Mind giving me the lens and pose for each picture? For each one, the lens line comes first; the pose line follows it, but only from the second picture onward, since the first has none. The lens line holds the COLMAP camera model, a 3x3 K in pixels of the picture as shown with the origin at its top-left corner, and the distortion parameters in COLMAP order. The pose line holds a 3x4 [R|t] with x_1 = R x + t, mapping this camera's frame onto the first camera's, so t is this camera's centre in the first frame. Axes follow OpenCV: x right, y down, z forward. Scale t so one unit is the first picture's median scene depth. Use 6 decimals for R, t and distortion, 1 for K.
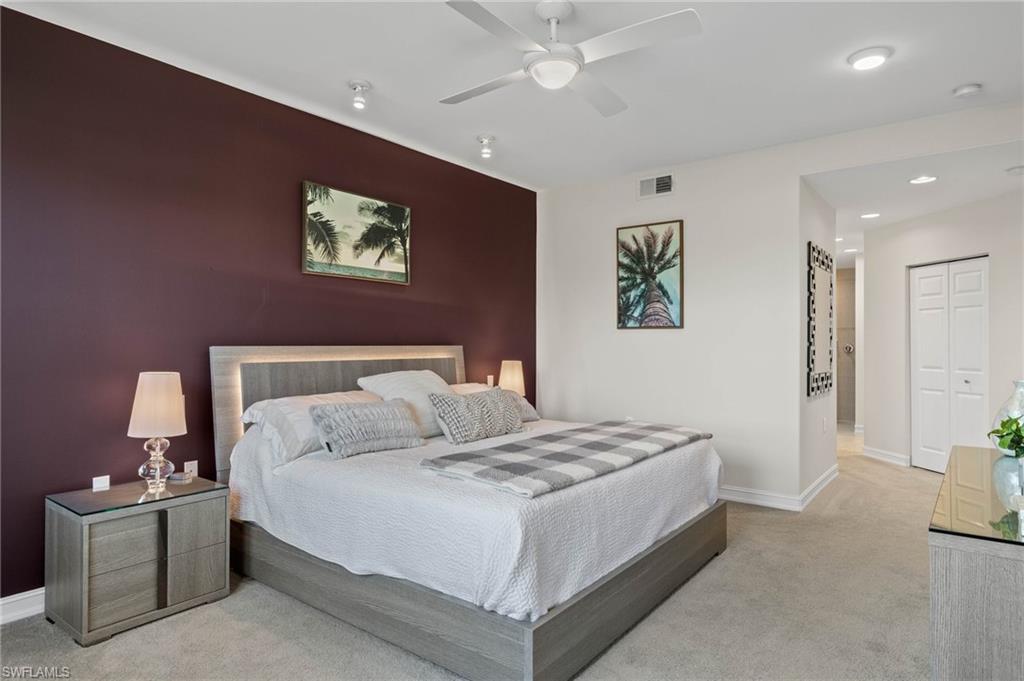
lens RADIAL K [[598.9, 0, 512.0], [0, 598.9, 340.5], [0, 0, 1]] dist [0.048068, 0.000515]
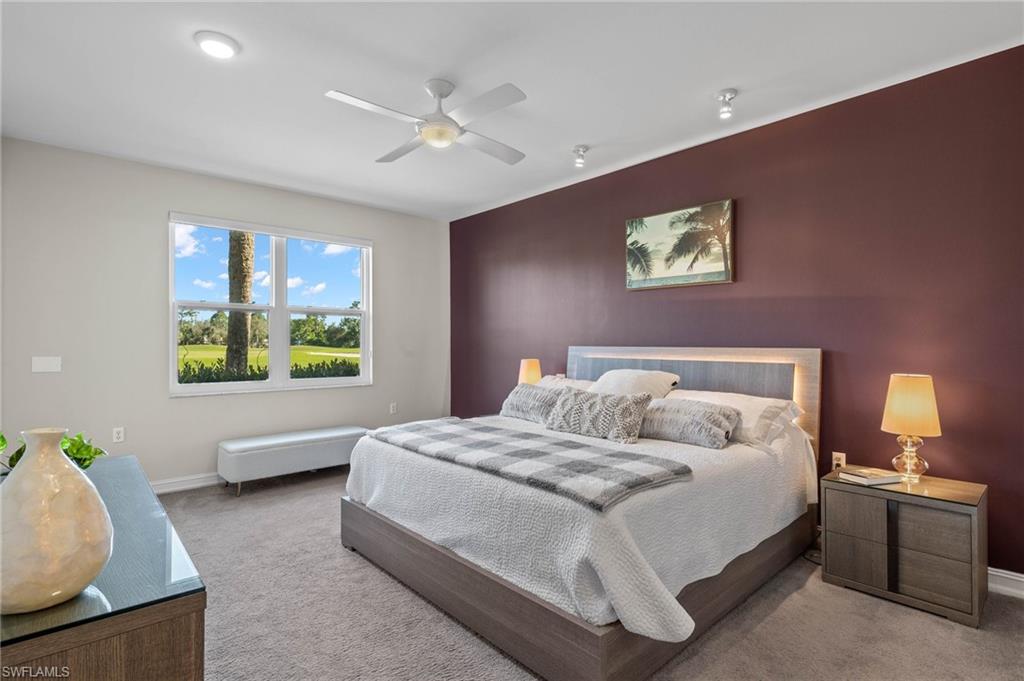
lens RADIAL K [[502.2, 0, 513.9], [0, 502.2, 345.7], [0, 0, 1]] dist [-0.002237, -0.000331]
pose [[-0.180452, 0.004769, -0.983572, 0.716087], [0.001164, 0.999989, 0.004635, 0.001753], [0.983583, -0.000309, -0.180456, 0.884327]]
